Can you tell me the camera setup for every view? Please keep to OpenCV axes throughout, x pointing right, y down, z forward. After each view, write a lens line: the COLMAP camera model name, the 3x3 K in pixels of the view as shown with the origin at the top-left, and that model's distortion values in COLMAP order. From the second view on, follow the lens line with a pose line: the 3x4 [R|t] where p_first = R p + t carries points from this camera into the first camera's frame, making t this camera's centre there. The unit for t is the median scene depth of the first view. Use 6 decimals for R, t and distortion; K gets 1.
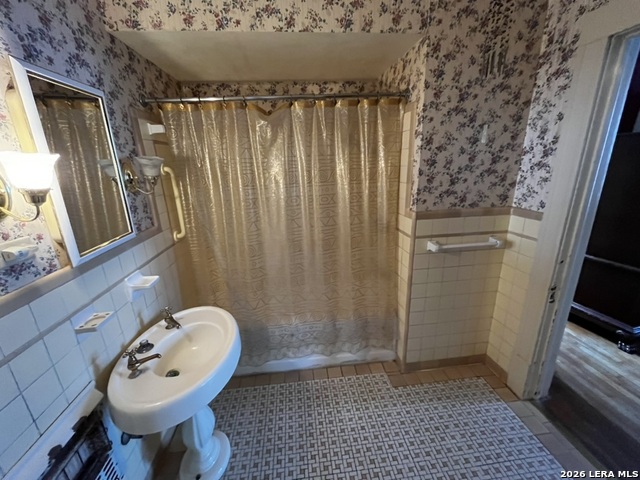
lens RADIAL K [[259.9, 0, 319.1], [0, 259.9, 239.2], [0, 0, 1]] dist [-0.001869, -0.000395]
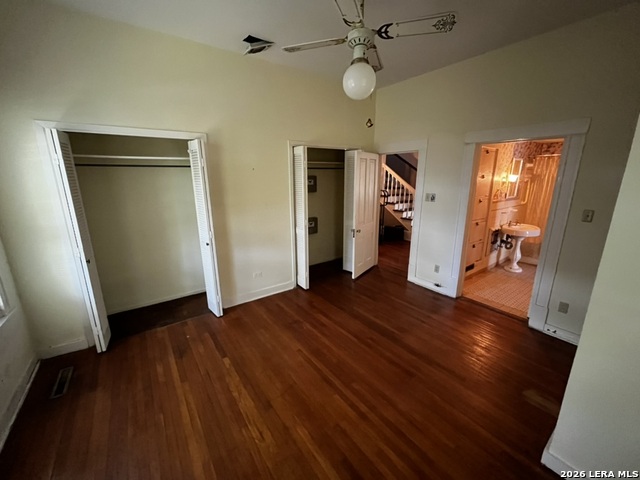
lens RADIAL K [[259.9, 0, 319.1], [0, 259.9, 239.2], [0, 0, 1]] dist [-0.001869, -0.000395]
pose [[0.492913, 0.228133, -0.839638, 0.911141], [-0.248035, 0.961815, 0.115718, 0.675293], [0.833976, 0.151221, 0.530676, -2.557723]]
